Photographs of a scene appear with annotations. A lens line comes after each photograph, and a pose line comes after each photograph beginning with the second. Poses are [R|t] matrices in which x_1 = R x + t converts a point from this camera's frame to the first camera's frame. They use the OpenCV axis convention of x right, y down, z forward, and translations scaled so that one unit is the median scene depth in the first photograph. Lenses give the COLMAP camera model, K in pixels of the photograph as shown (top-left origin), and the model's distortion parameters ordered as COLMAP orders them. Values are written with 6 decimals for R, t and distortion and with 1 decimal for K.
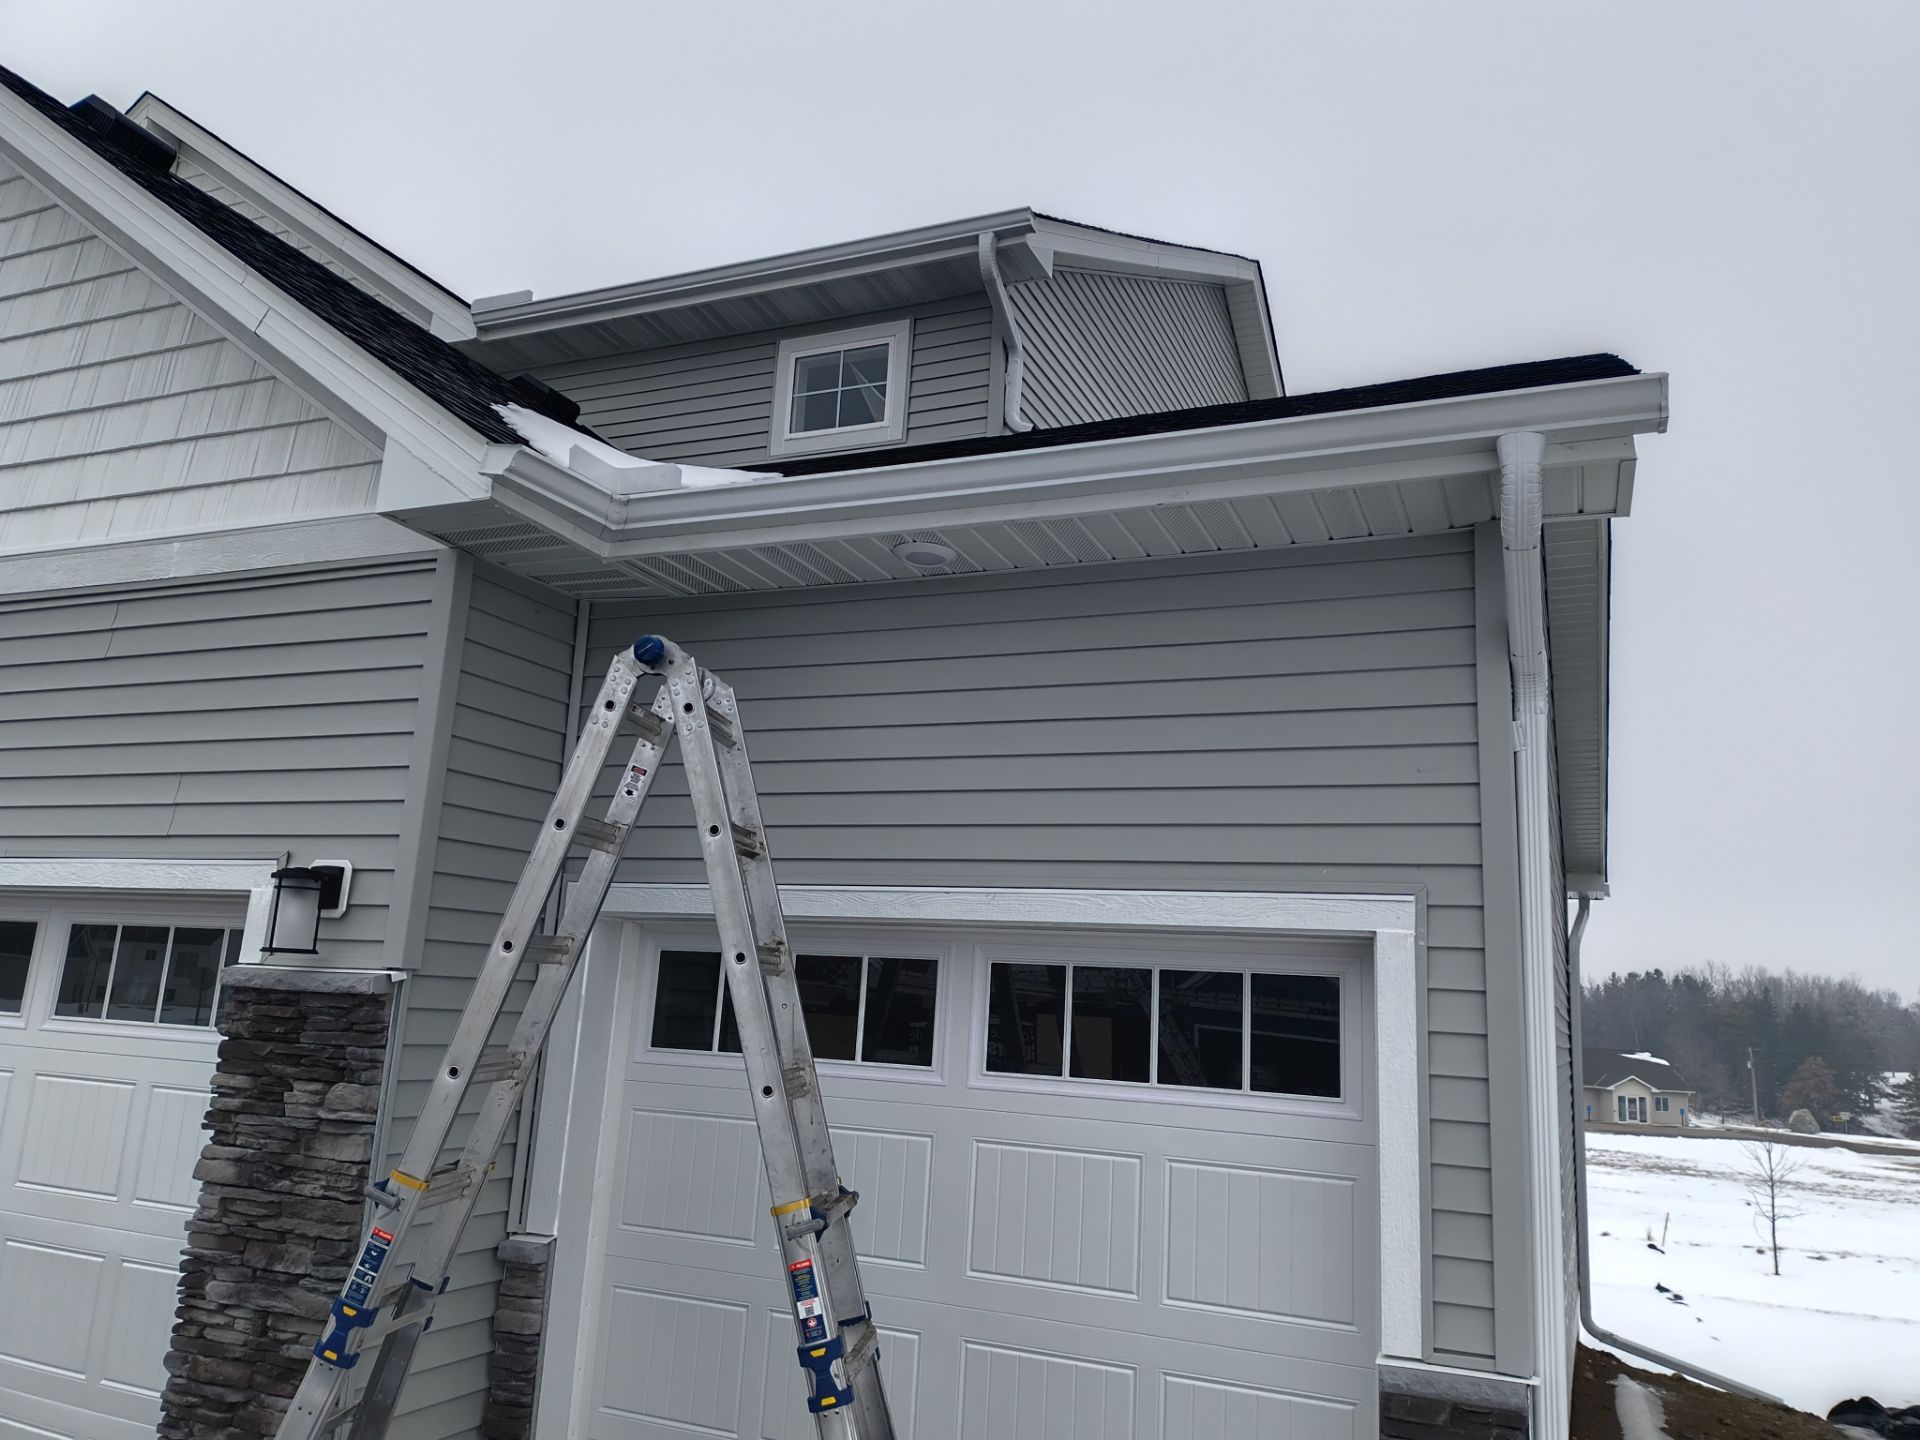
lens RADIAL K [[1373.1, 0, 960.7], [0, 1373.1, 712.1], [0, 0, 1]] dist [0.064829, -0.063382]
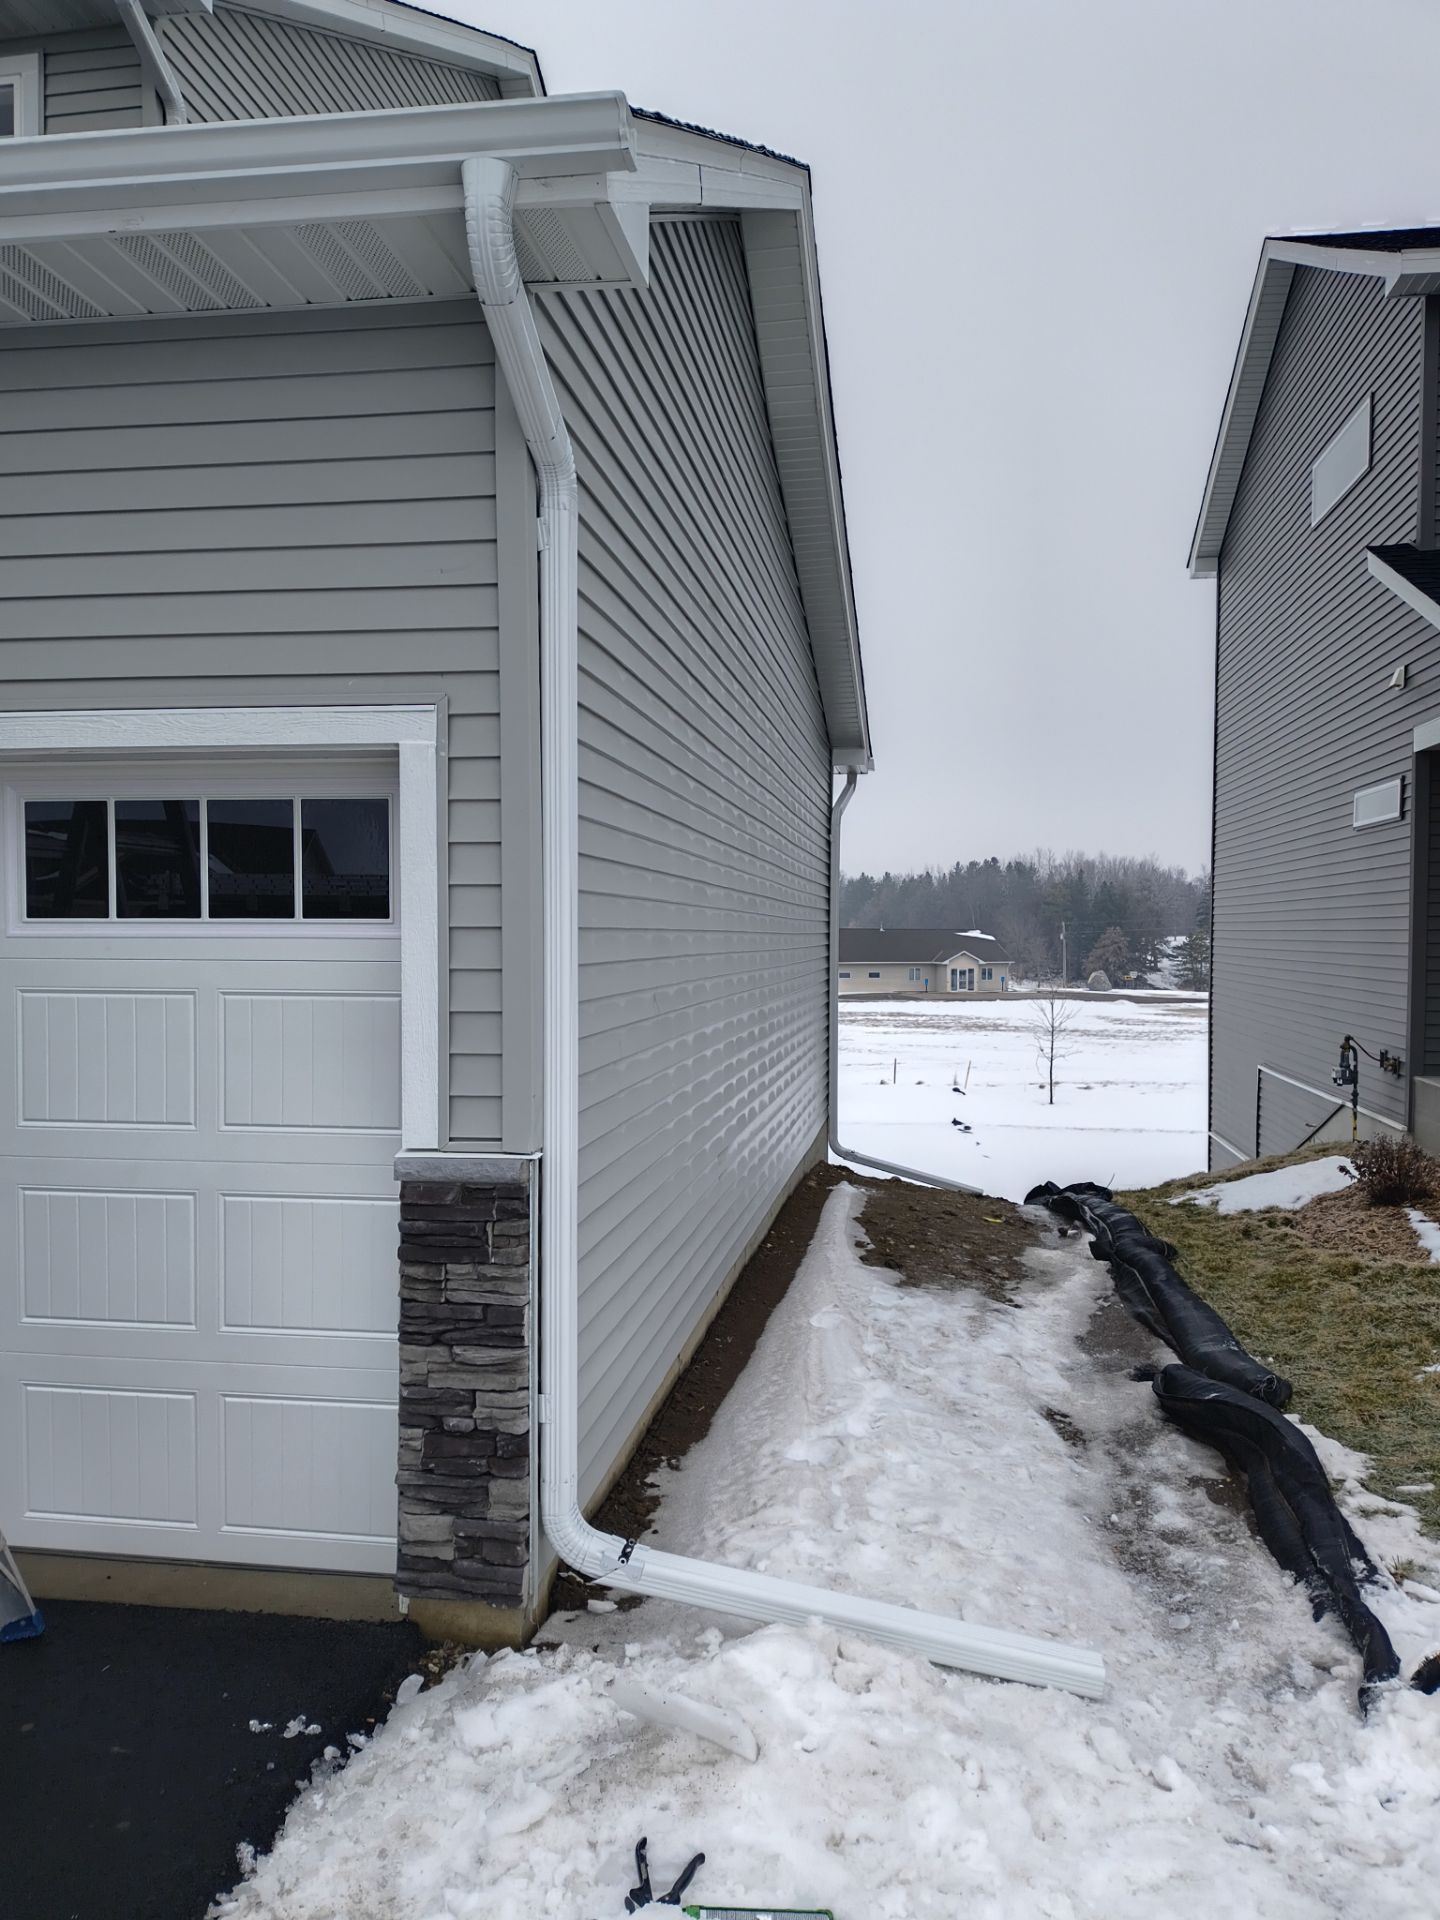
lens RADIAL K [[1391.2, 0, 720.0], [0, 1391.2, 960.0], [0, 0, 1]] dist [0.052148, -0.048819]
pose [[0.963585, -0.056705, 0.261320, 0.230738], [-0.008116, 0.970605, 0.240543, 0.063266], [-0.267279, -0.233904, 0.934800, -0.000681]]
